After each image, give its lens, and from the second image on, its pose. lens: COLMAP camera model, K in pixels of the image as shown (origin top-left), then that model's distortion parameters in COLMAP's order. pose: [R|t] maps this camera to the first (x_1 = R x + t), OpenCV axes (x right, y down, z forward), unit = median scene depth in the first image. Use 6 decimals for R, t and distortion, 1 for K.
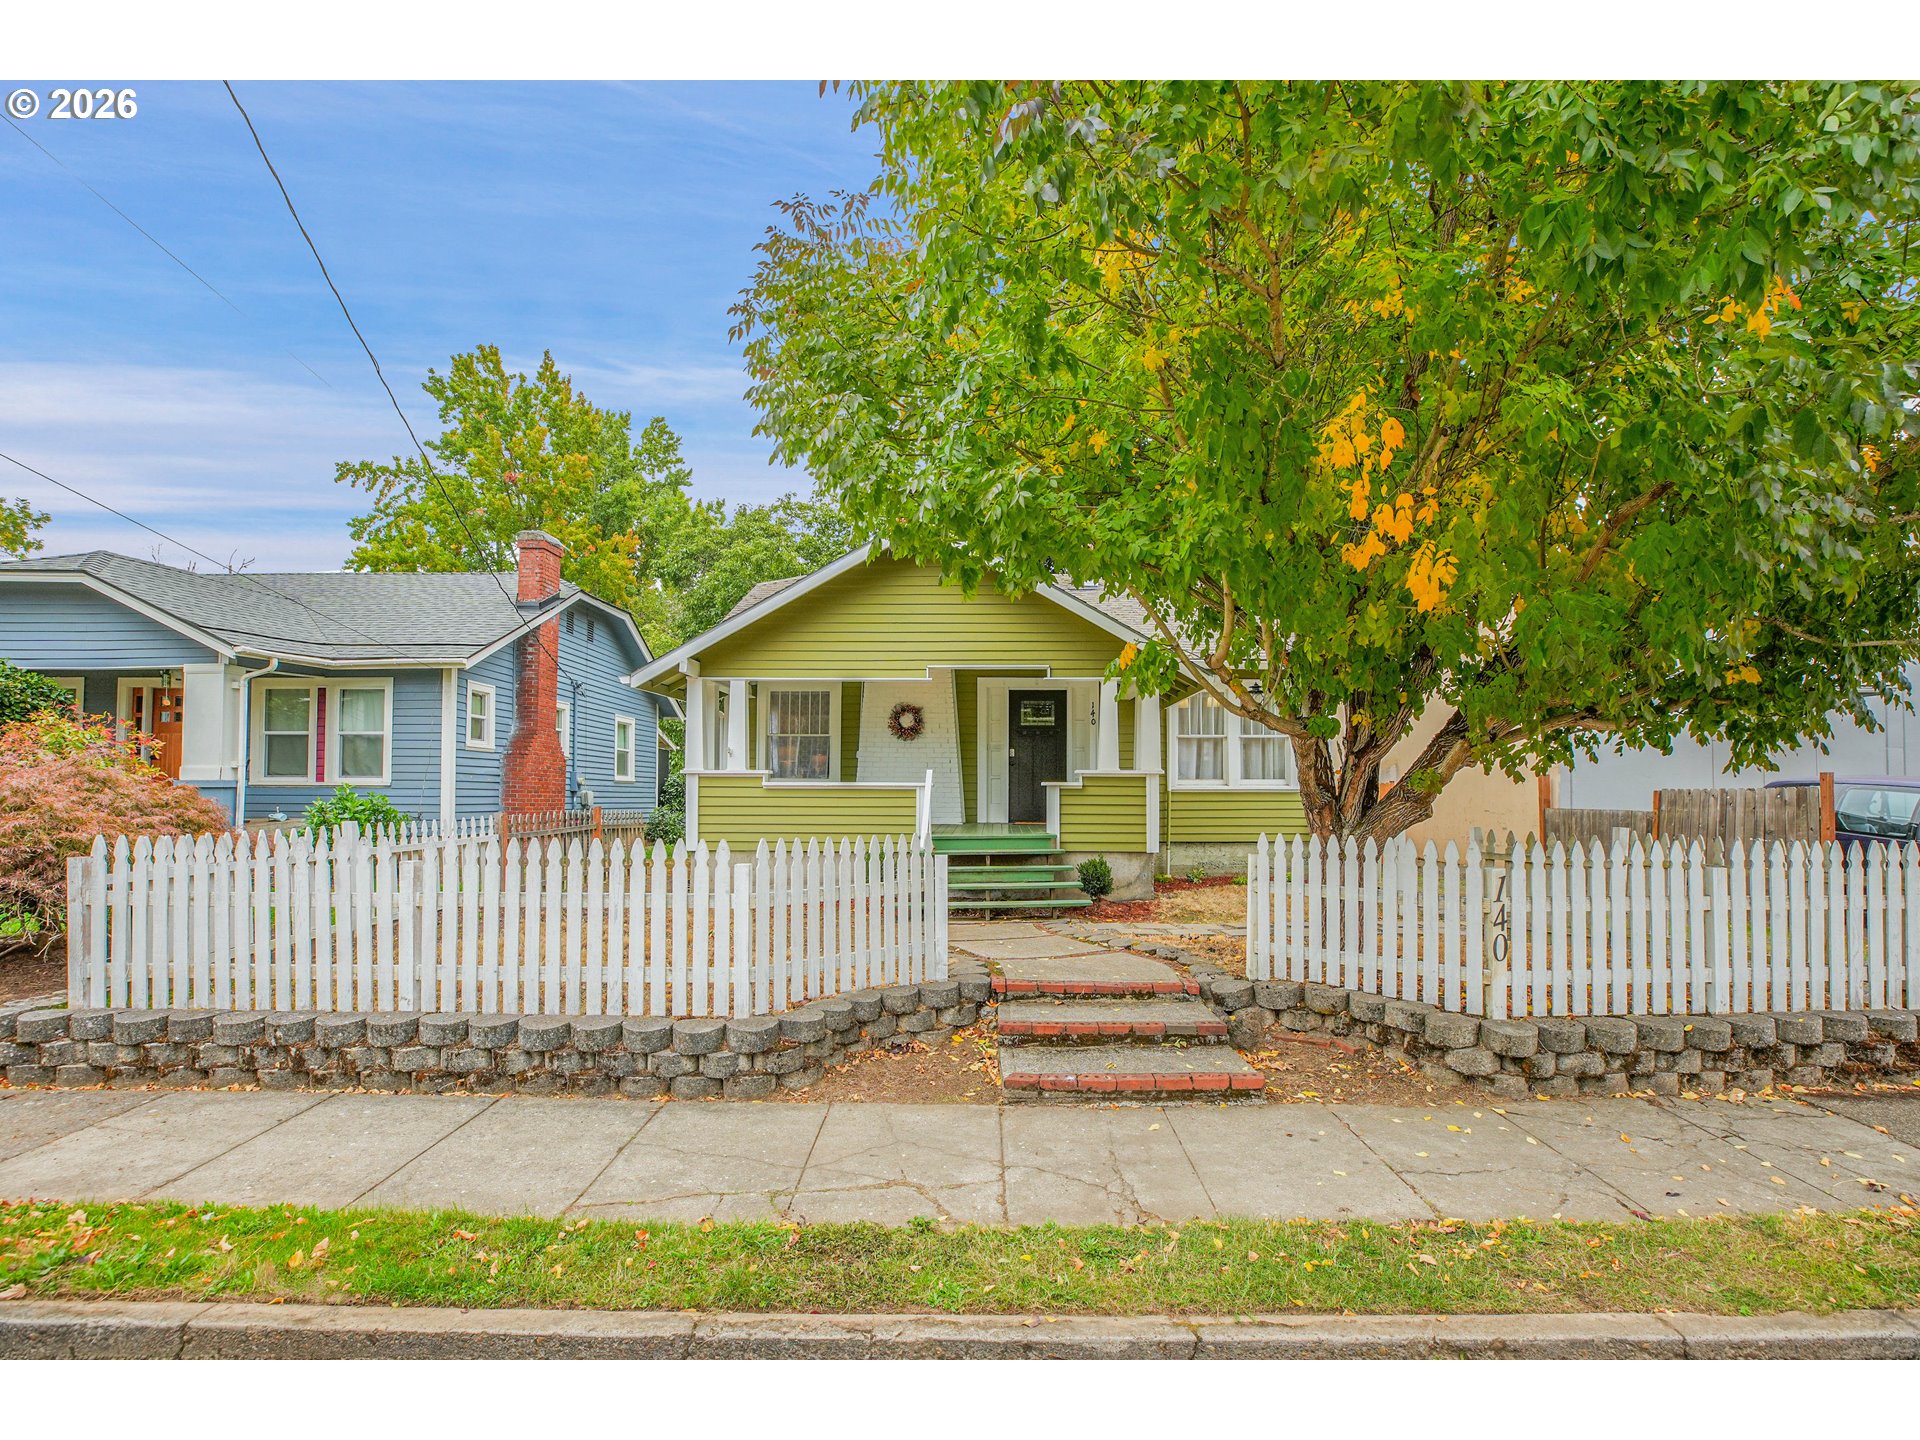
lens RADIAL K [[938.1, 0, 959.3], [0, 938.1, 756.8], [0, 0, 1]] dist [-0.043044, 0.013406]
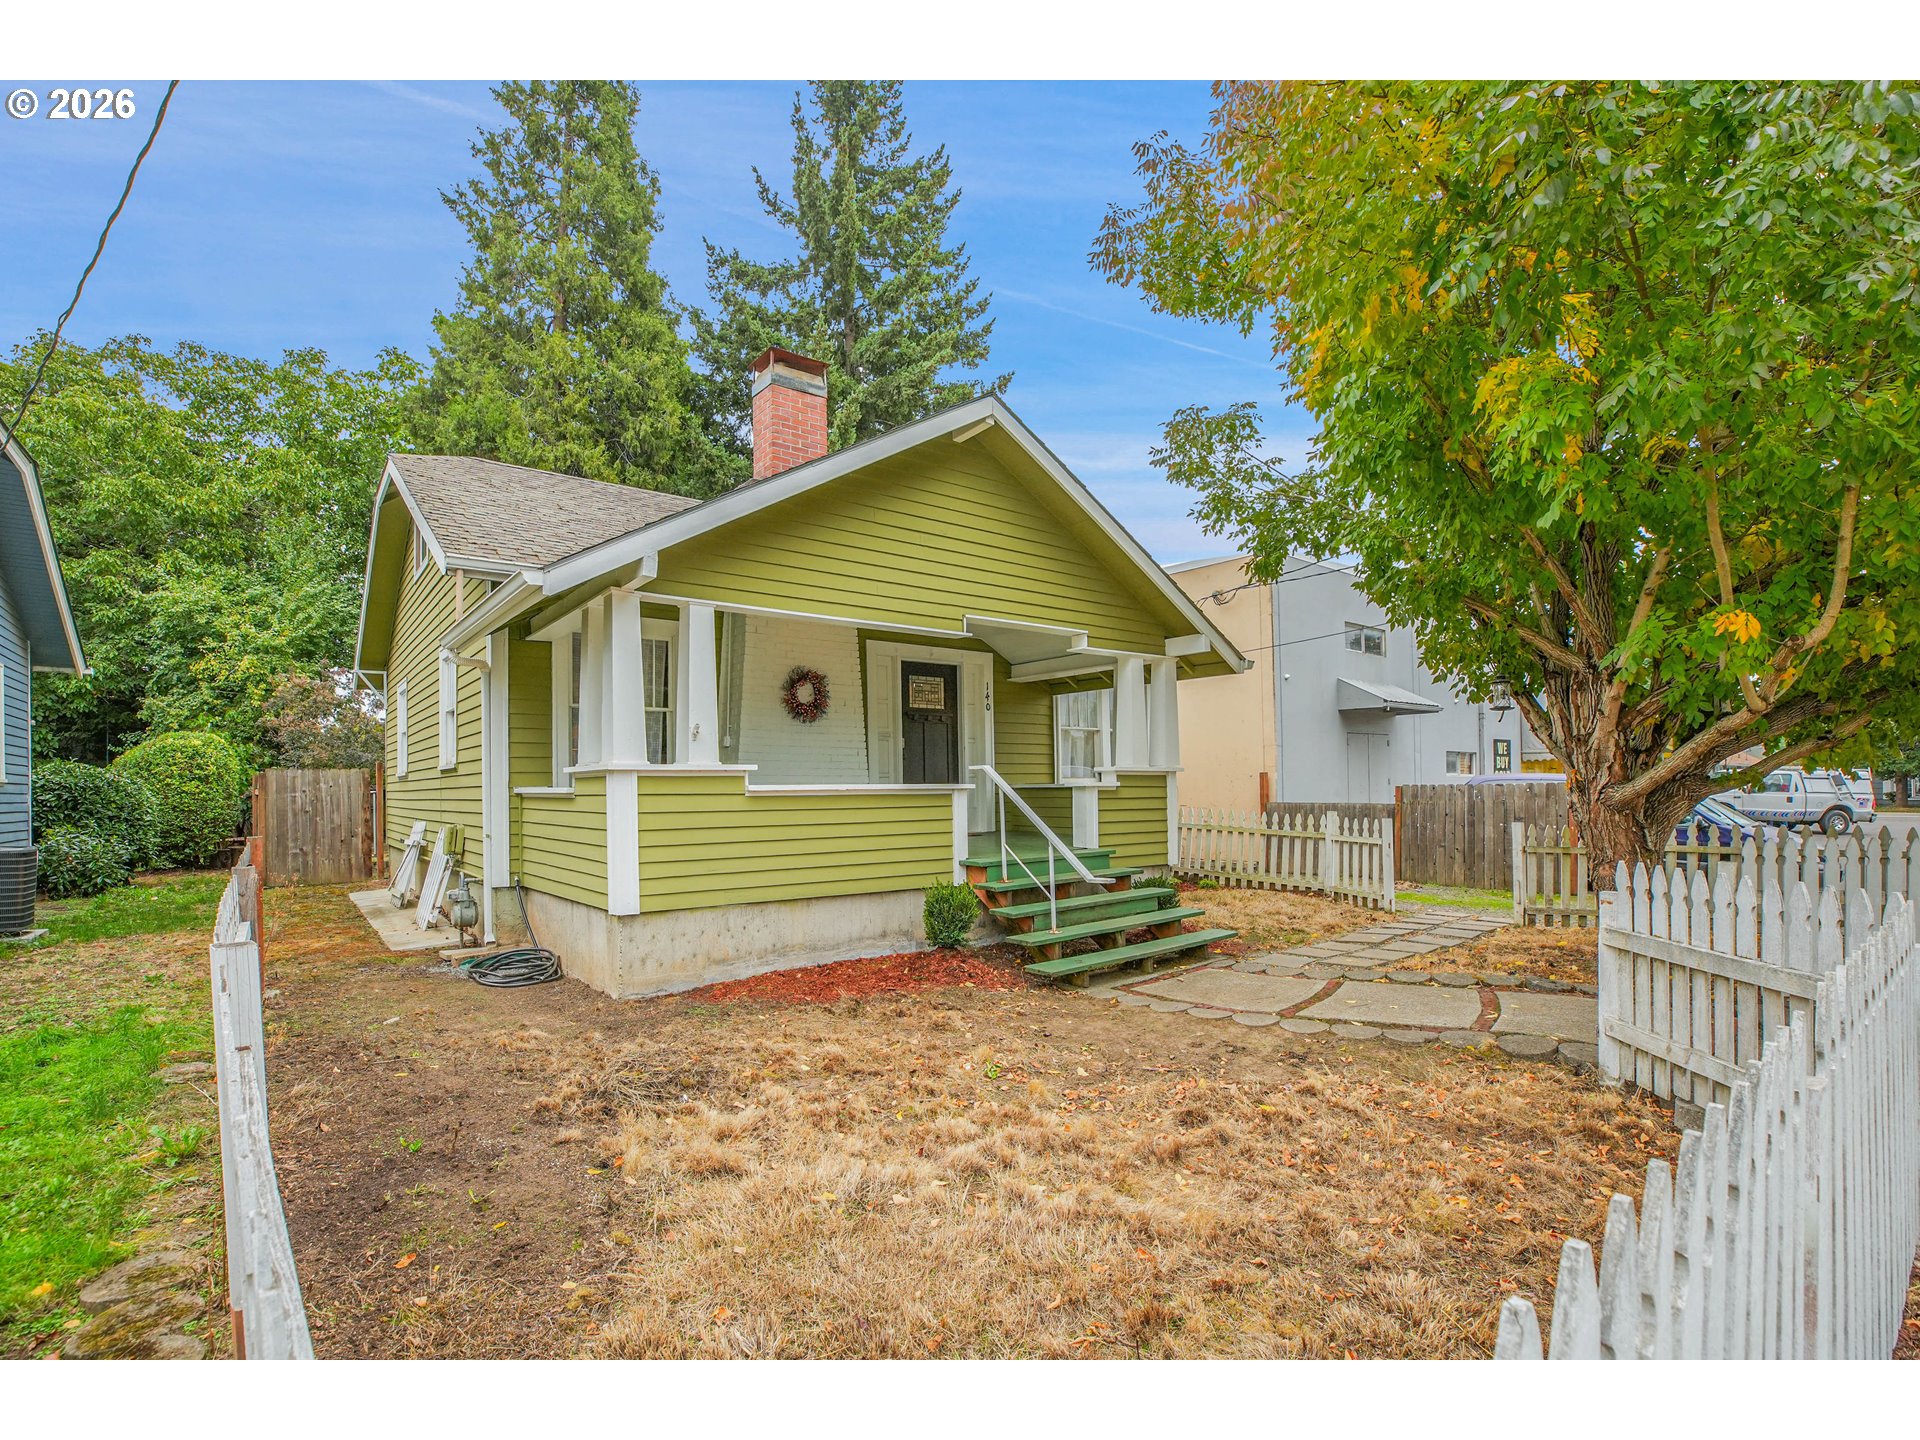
lens RADIAL K [[938.1, 0, 959.3], [0, 938.1, 756.8], [0, 0, 1]] dist [-0.043044, 0.013406]
pose [[0.776994, 0.010999, 0.629412, -0.384639], [-0.012517, 0.999920, -0.002021, 0.007474], [-0.629384, -0.006308, 0.777069, 0.382542]]
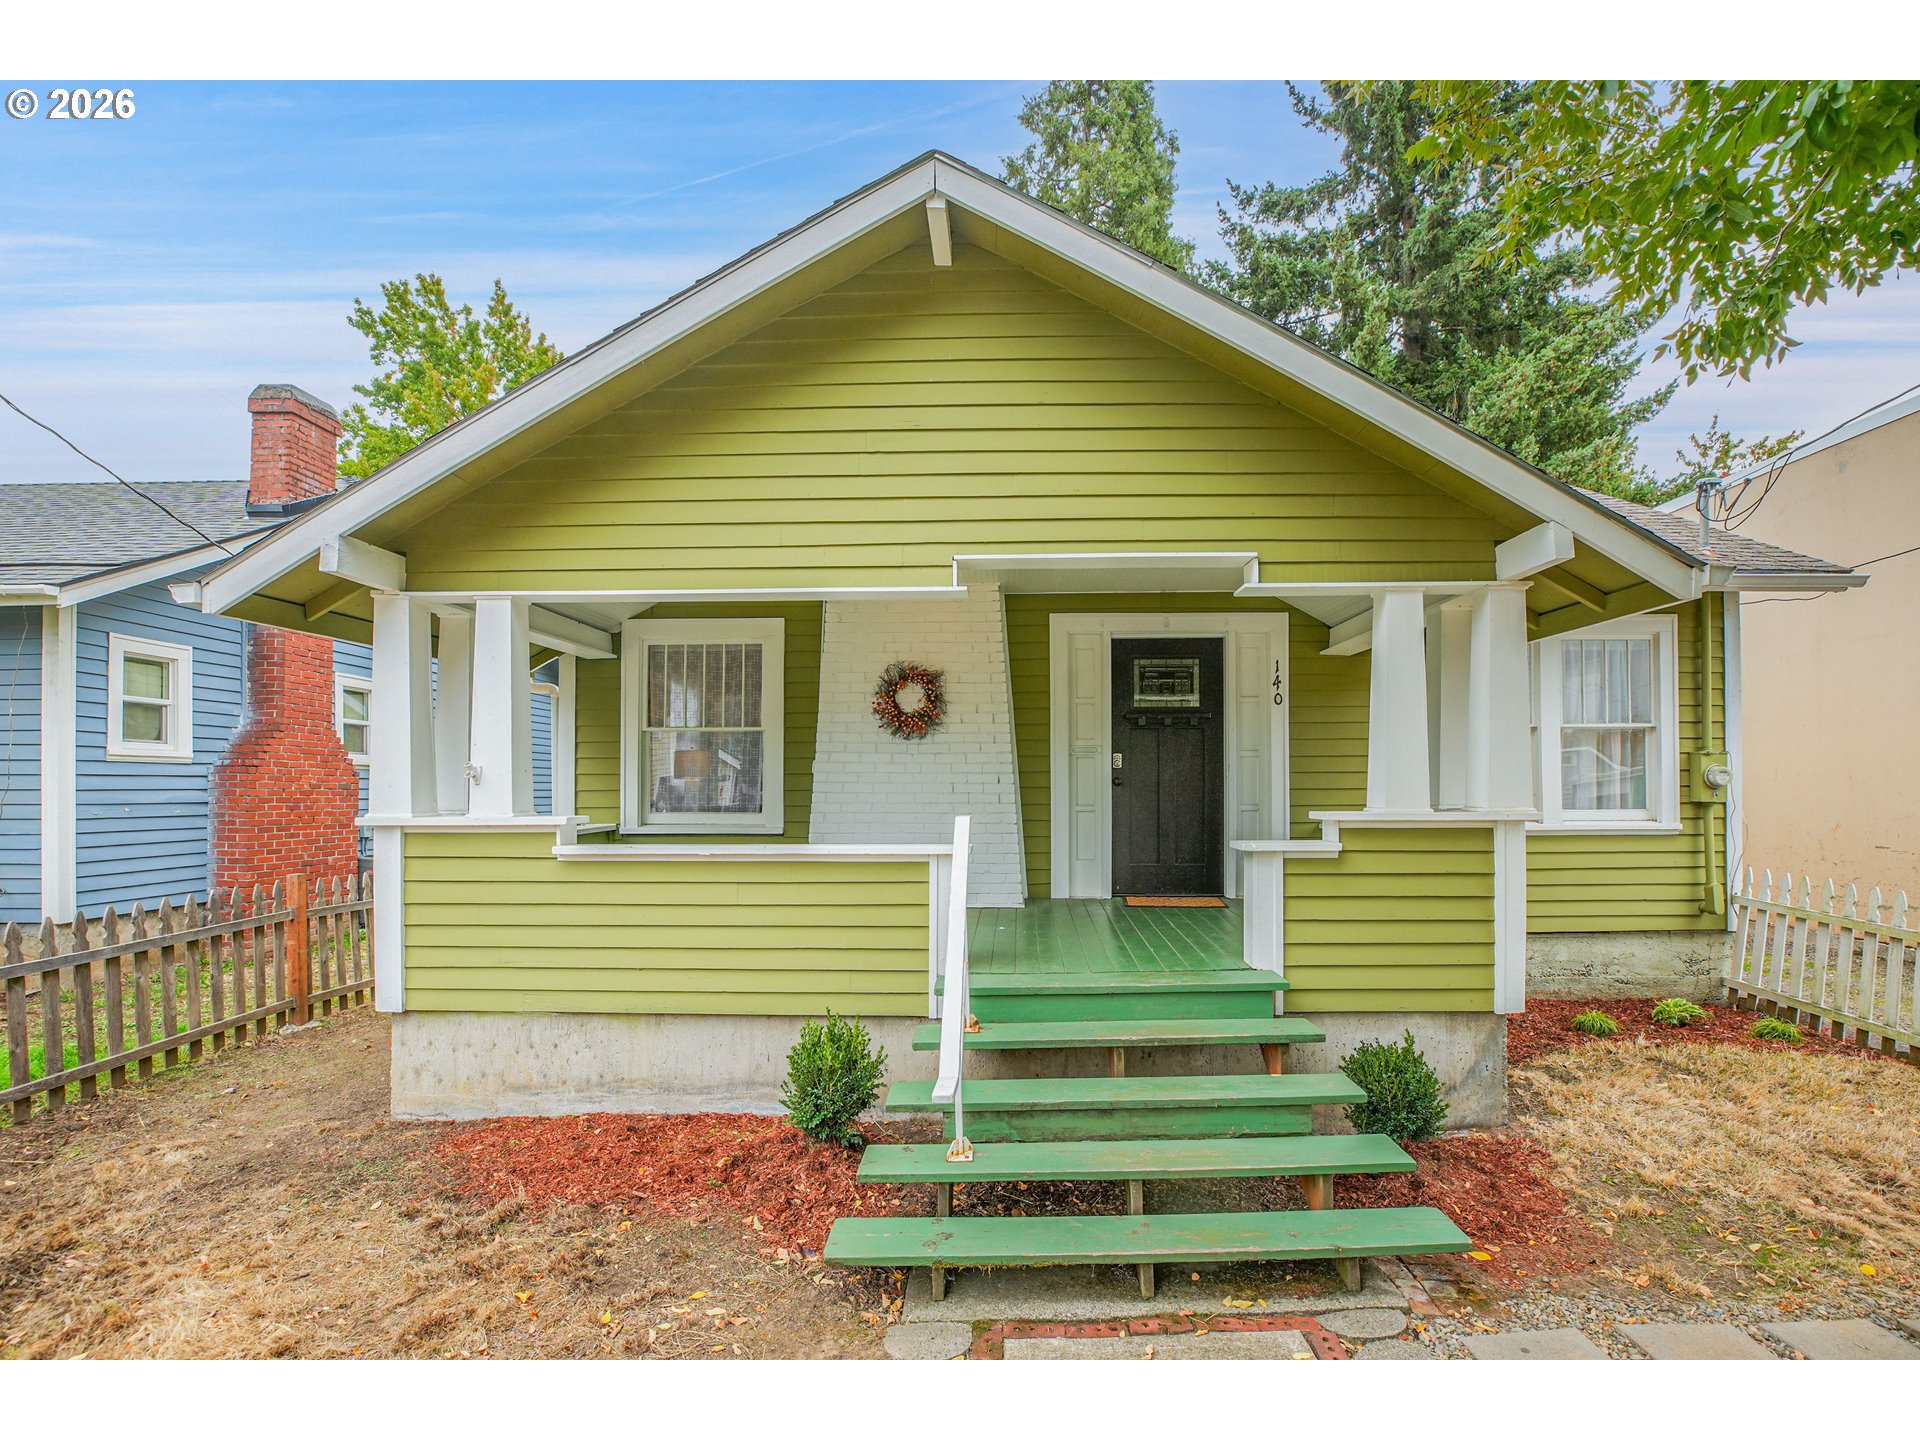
lens RADIAL K [[938.1, 0, 959.3], [0, 938.1, 756.8], [0, 0, 1]] dist [-0.043044, 0.013406]
pose [[0.999792, -0.006161, -0.019439, -0.020310], [0.006331, 0.999943, 0.008655, -0.011524], [0.019384, -0.008777, 0.999774, 0.486982]]
